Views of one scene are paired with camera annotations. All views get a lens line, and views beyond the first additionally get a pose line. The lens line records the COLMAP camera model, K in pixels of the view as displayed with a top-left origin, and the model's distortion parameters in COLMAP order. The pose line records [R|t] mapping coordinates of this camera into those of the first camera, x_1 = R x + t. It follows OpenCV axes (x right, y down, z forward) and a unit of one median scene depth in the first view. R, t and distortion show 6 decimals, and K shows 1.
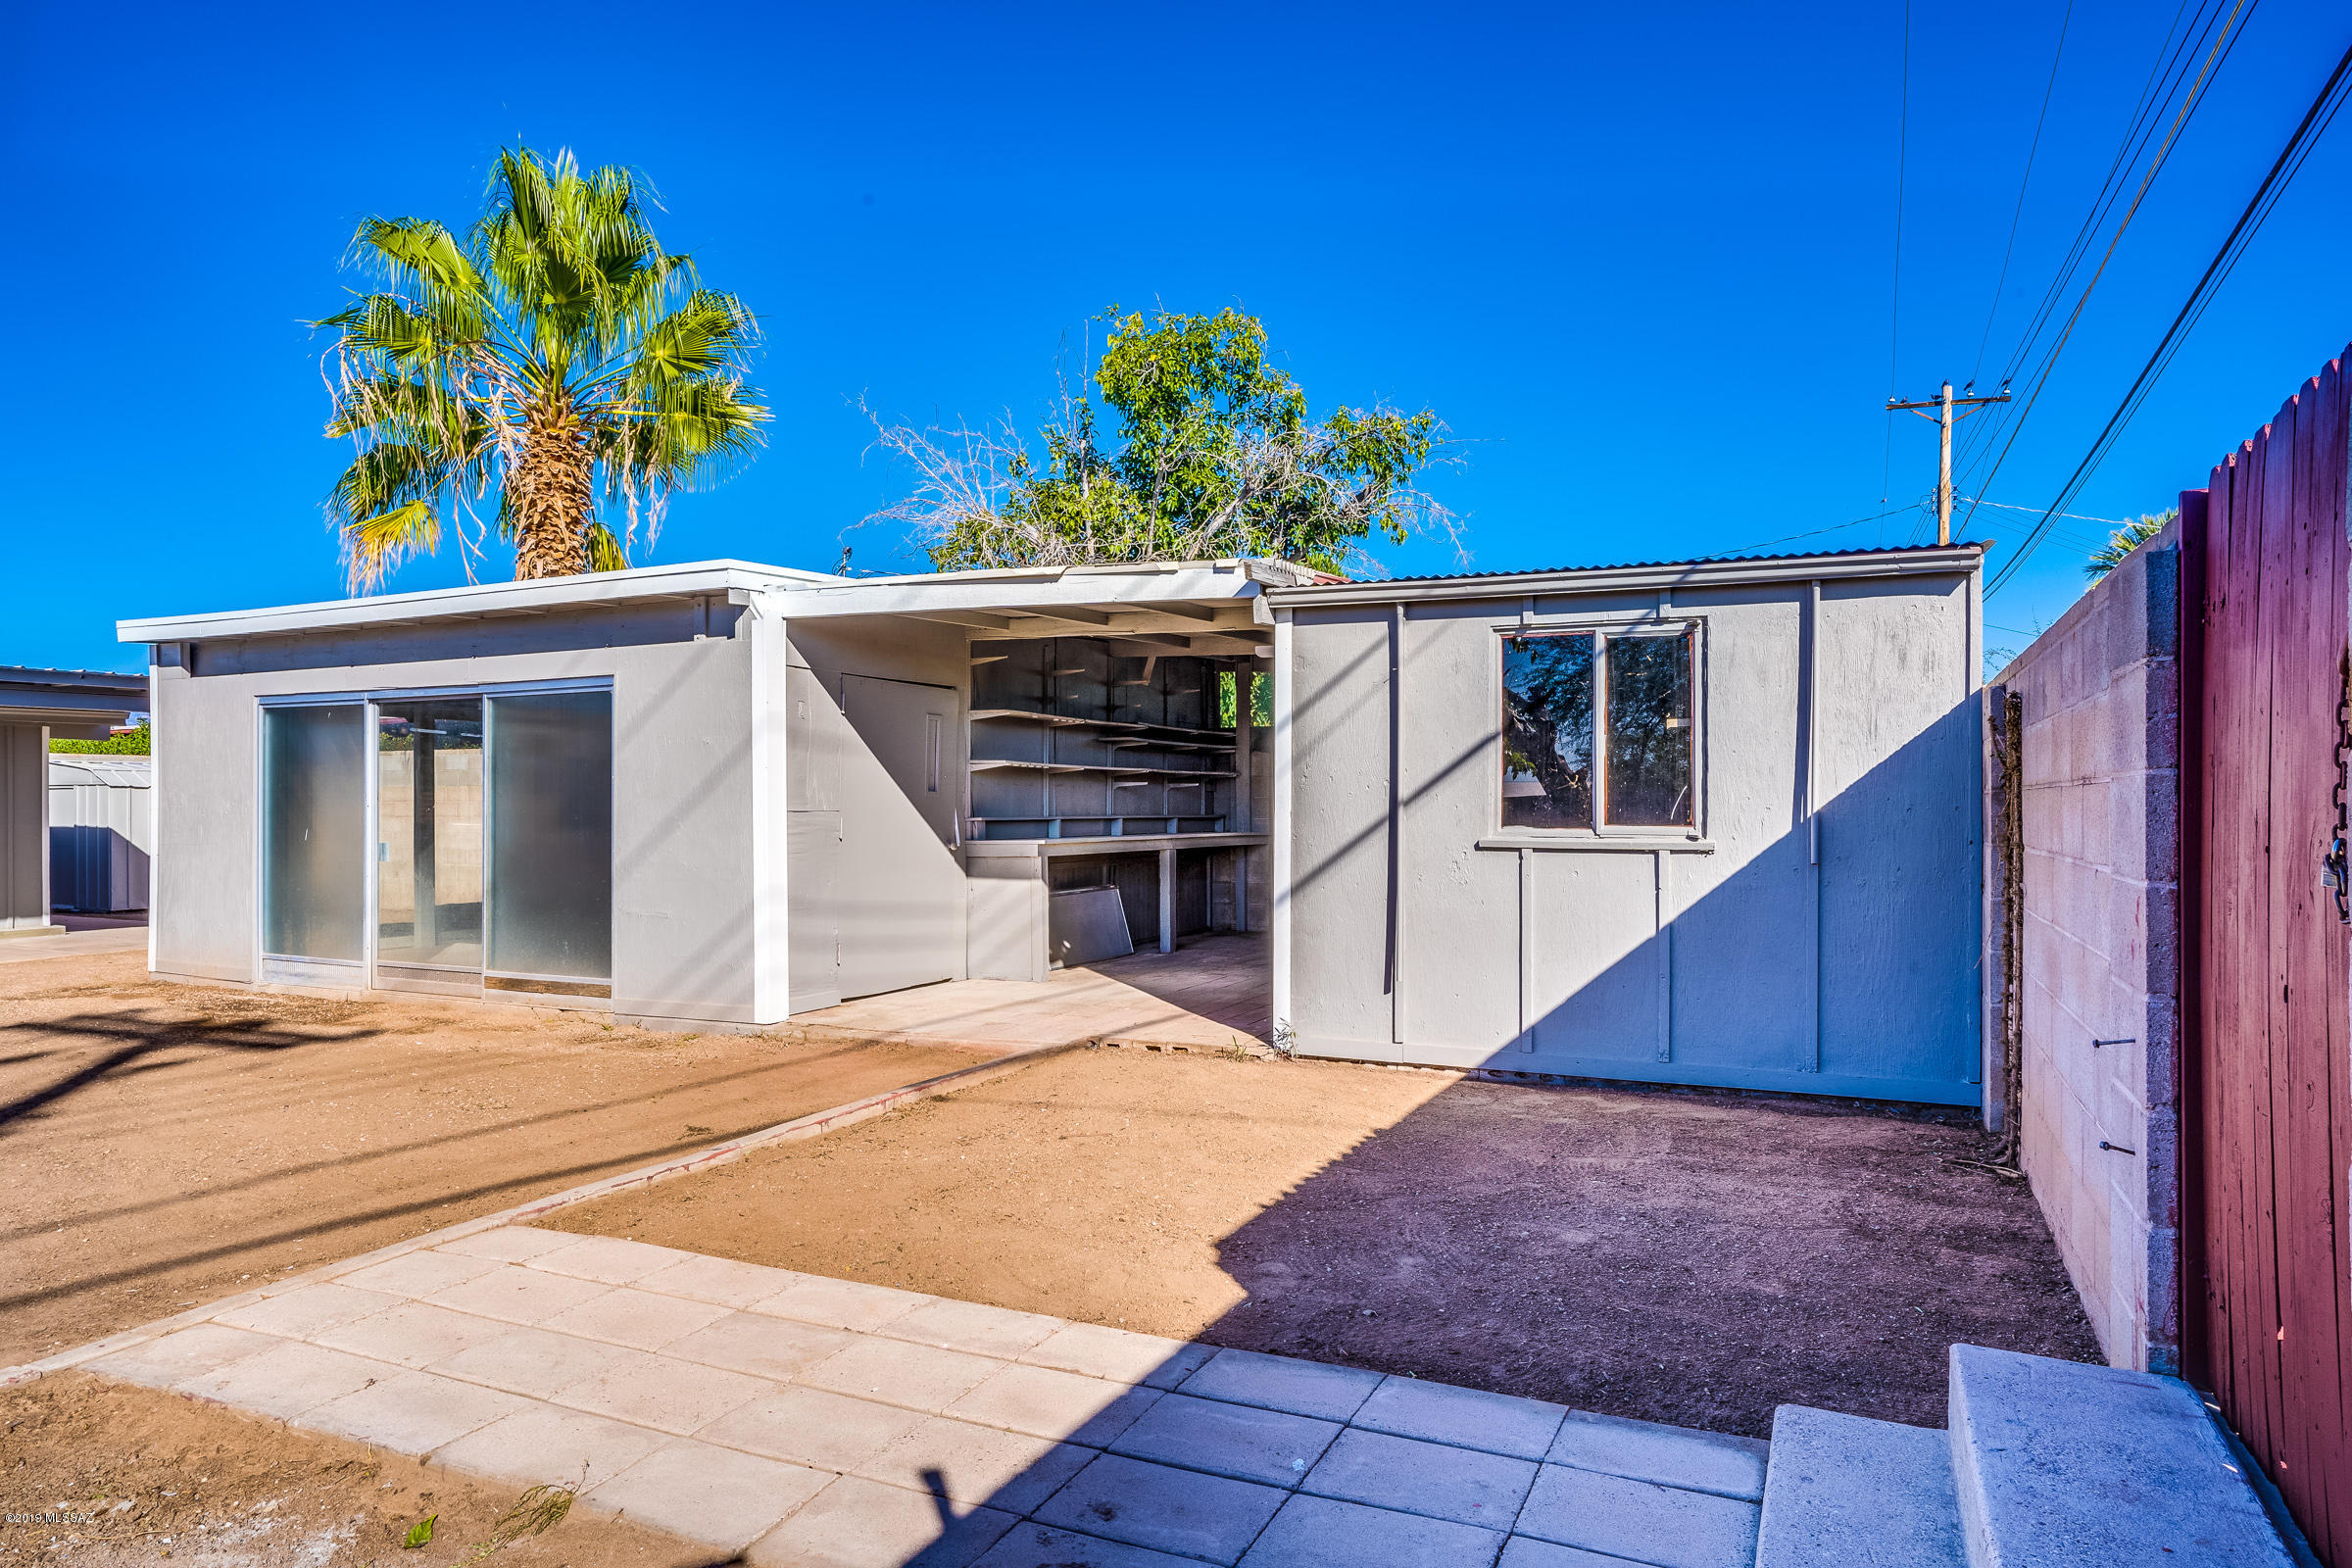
lens RADIAL K [[1441.9, 0, 1159.5], [0, 1441.9, 796.0], [0, 0, 1]] dist [-0.013550, -0.000169]
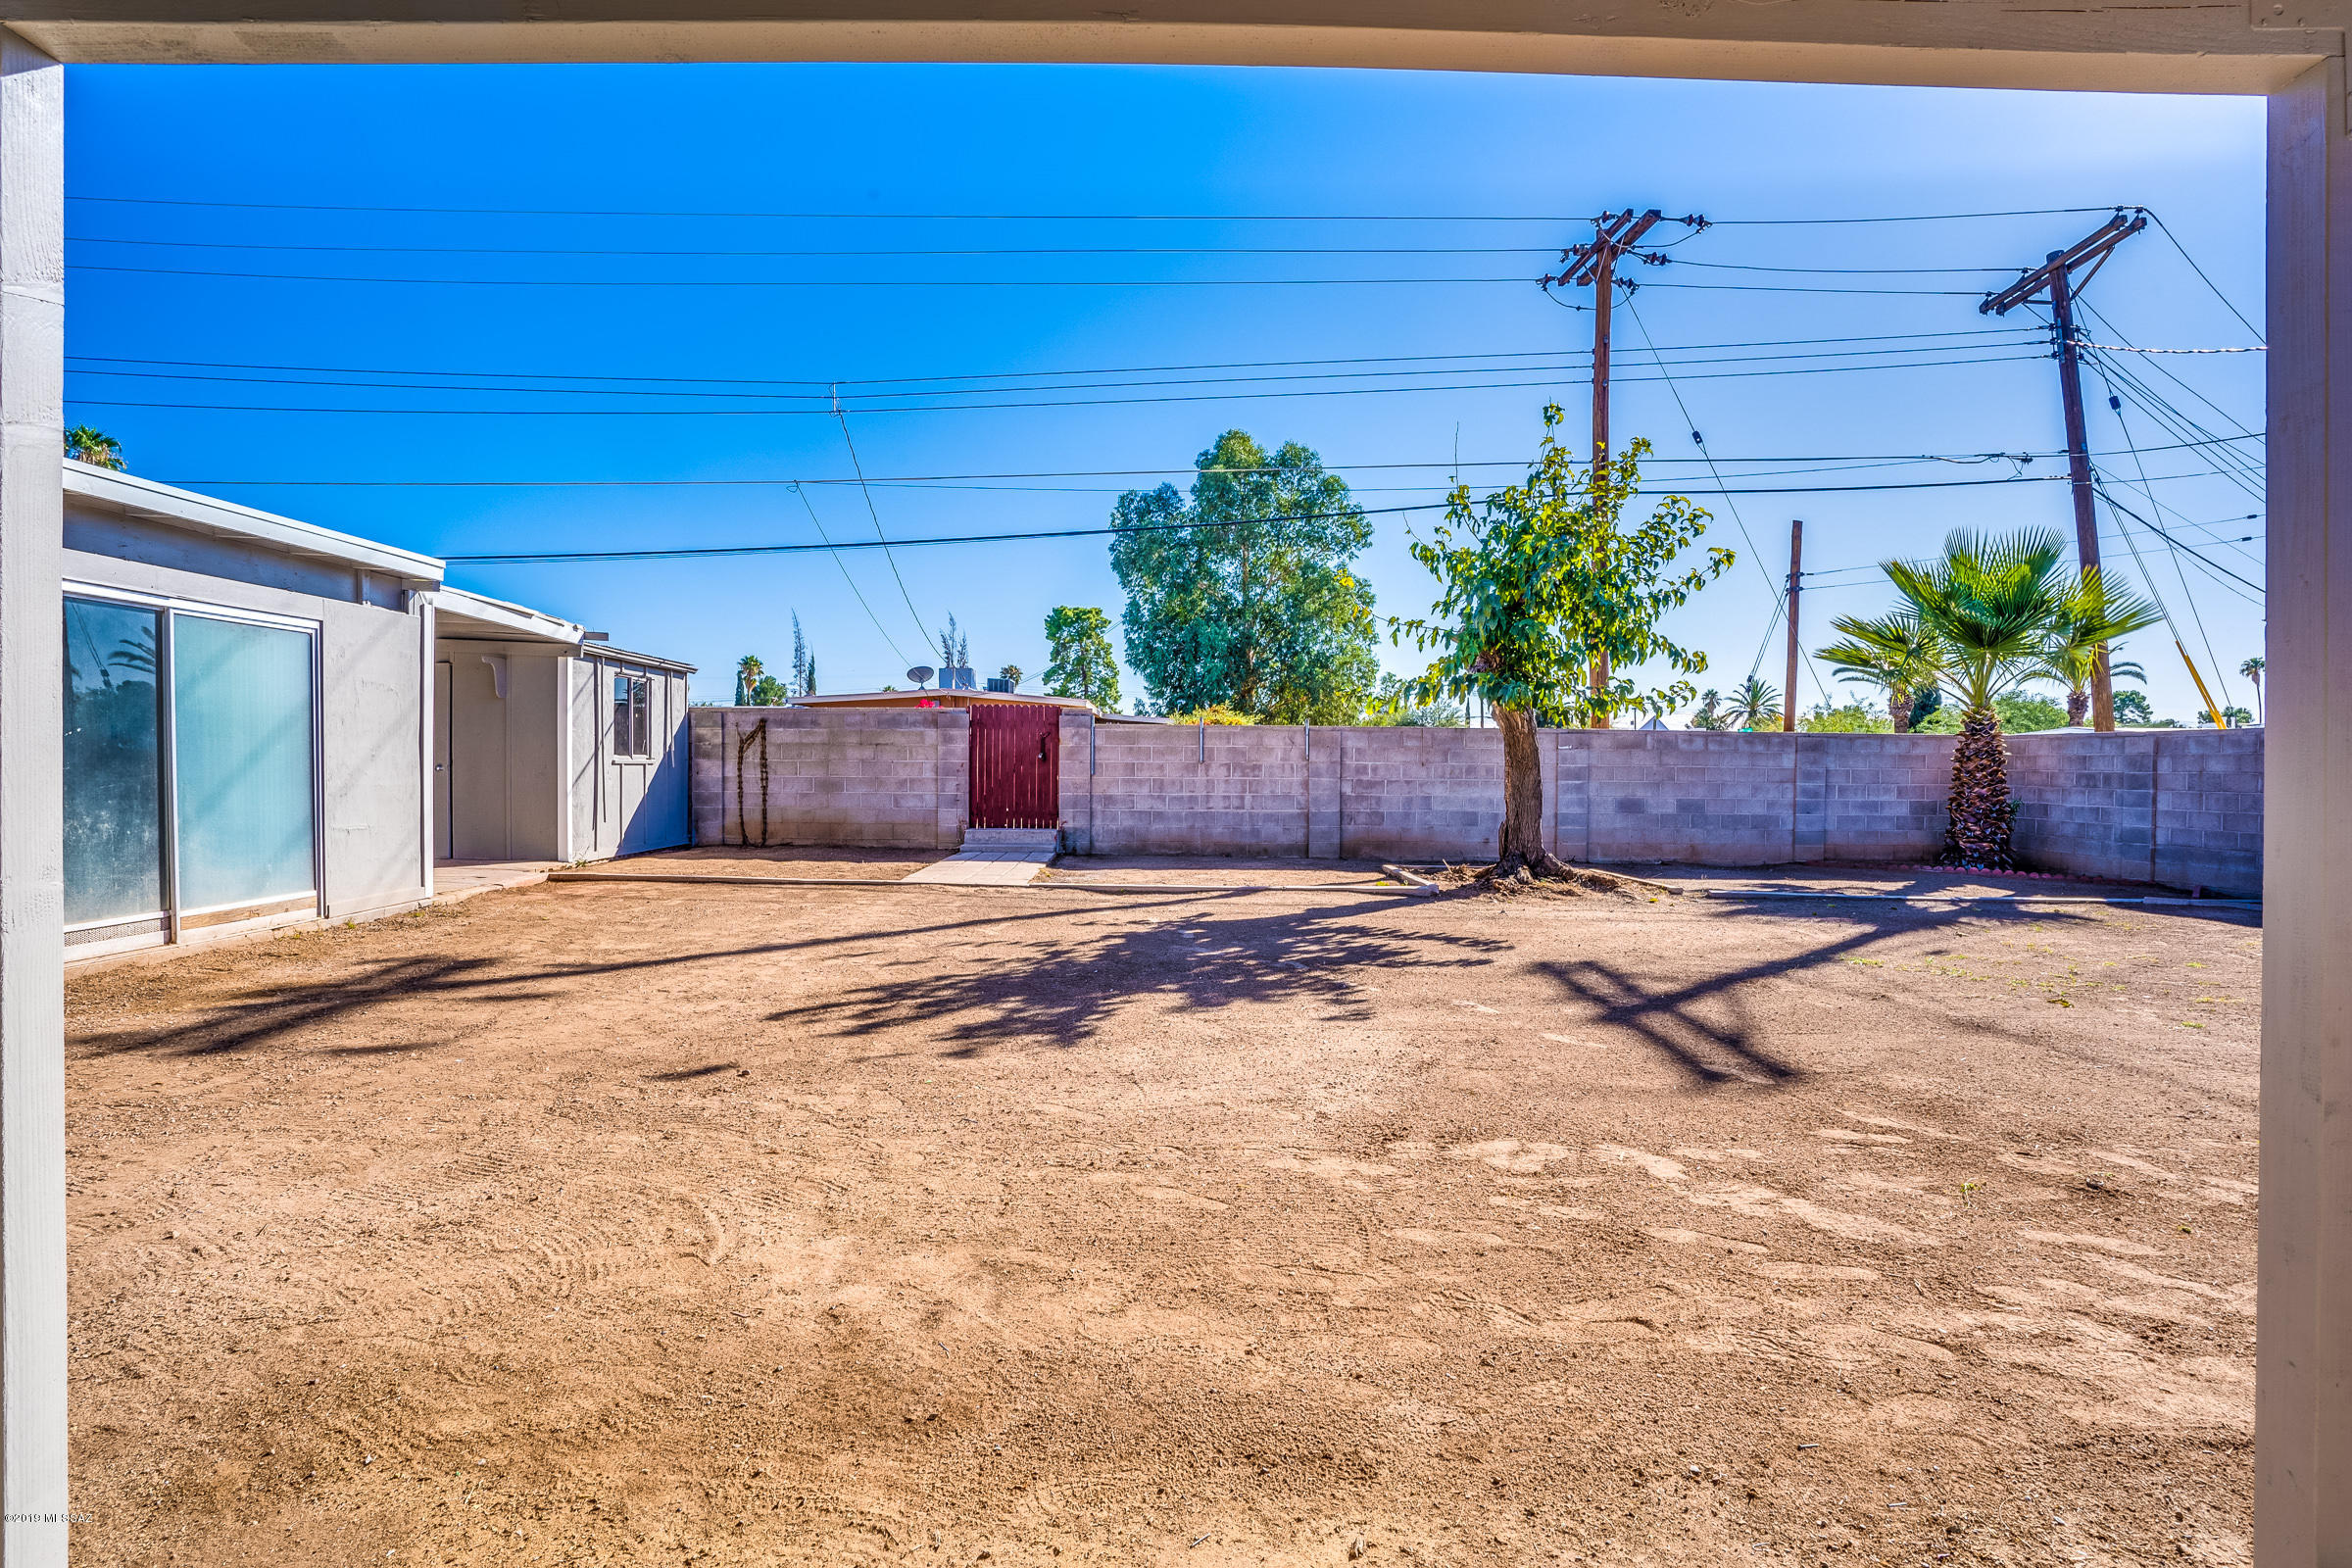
lens RADIAL K [[1177.3, 0, 1181.3], [0, 1177.3, 799.8], [0, 0, 1]] dist [-0.109640, 0.060135]
pose [[-0.447038, -0.032841, 0.893912, -1.308569], [-0.014536, 0.999461, 0.029450, 0.017720], [-0.894397, 0.000171, -0.447274, 0.698613]]
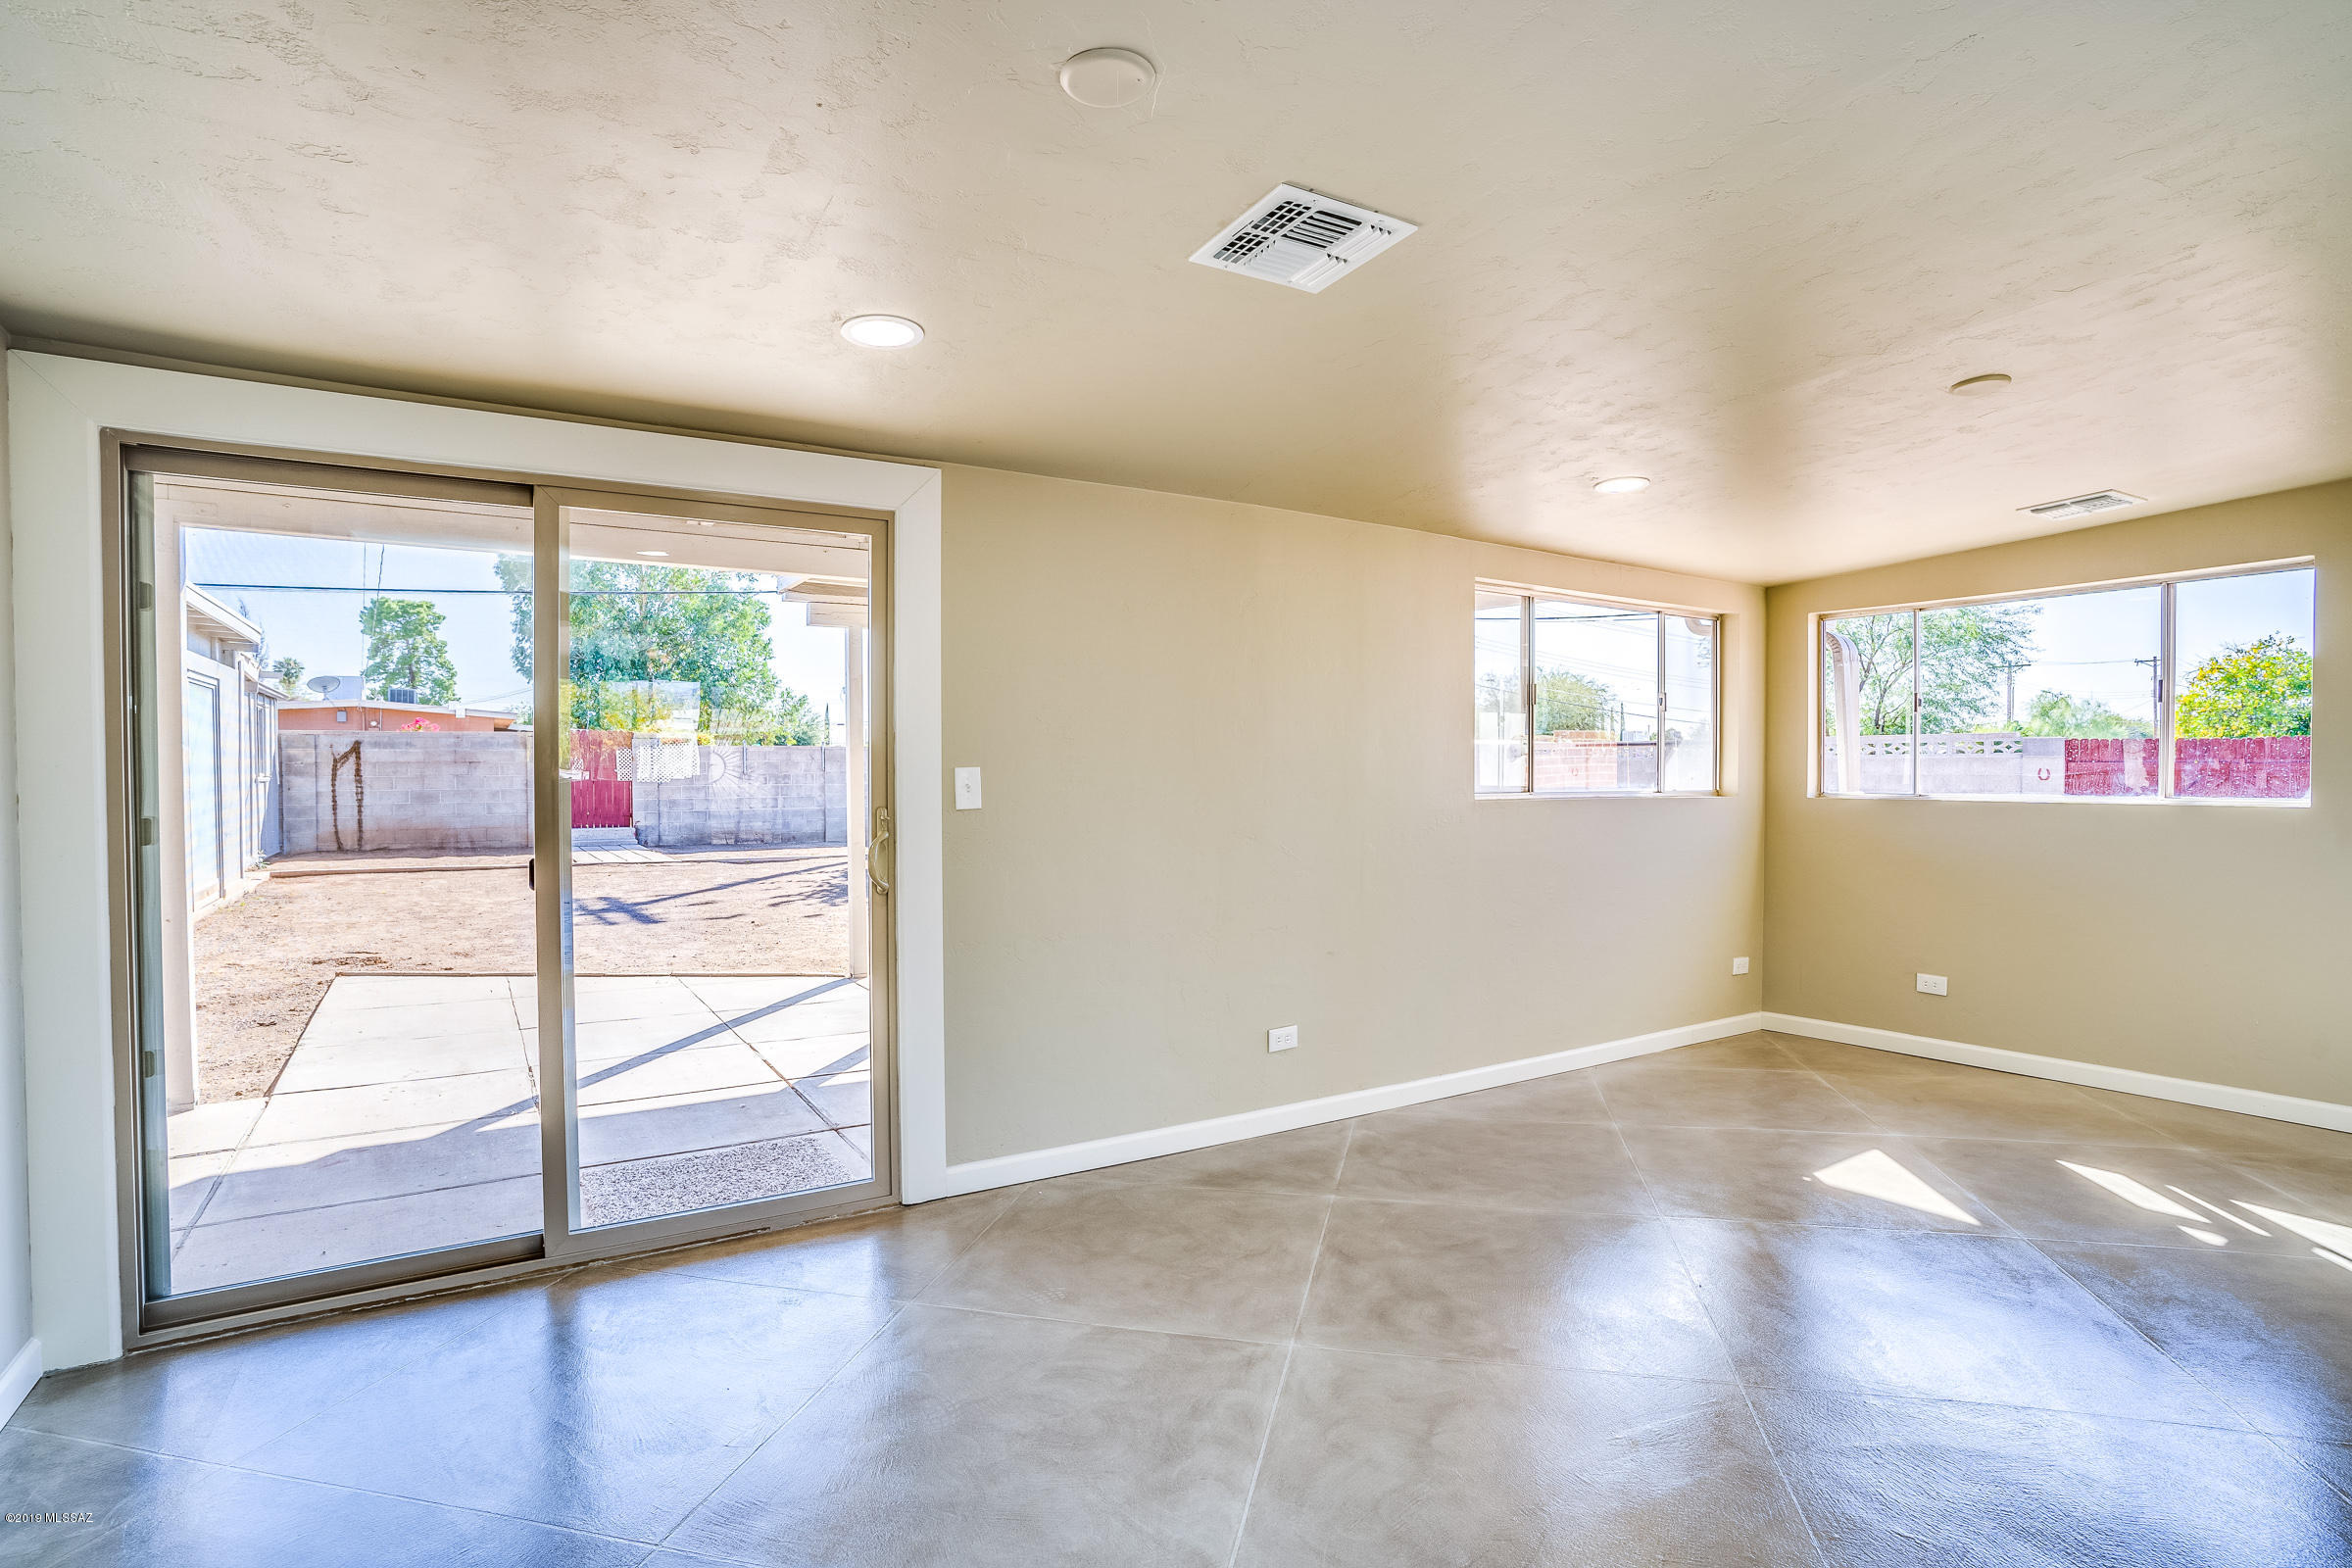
lens RADIAL K [[1174.3, 0, 1178.9], [0, 1174.3, 788.3], [0, 0, 1]] dist [-0.083499, 0.039873]
pose [[-0.844376, -0.007810, 0.535693, -1.676614], [-0.001542, 0.999925, 0.012147, 0.013535], [-0.535748, 0.009430, -0.844325, 1.297940]]
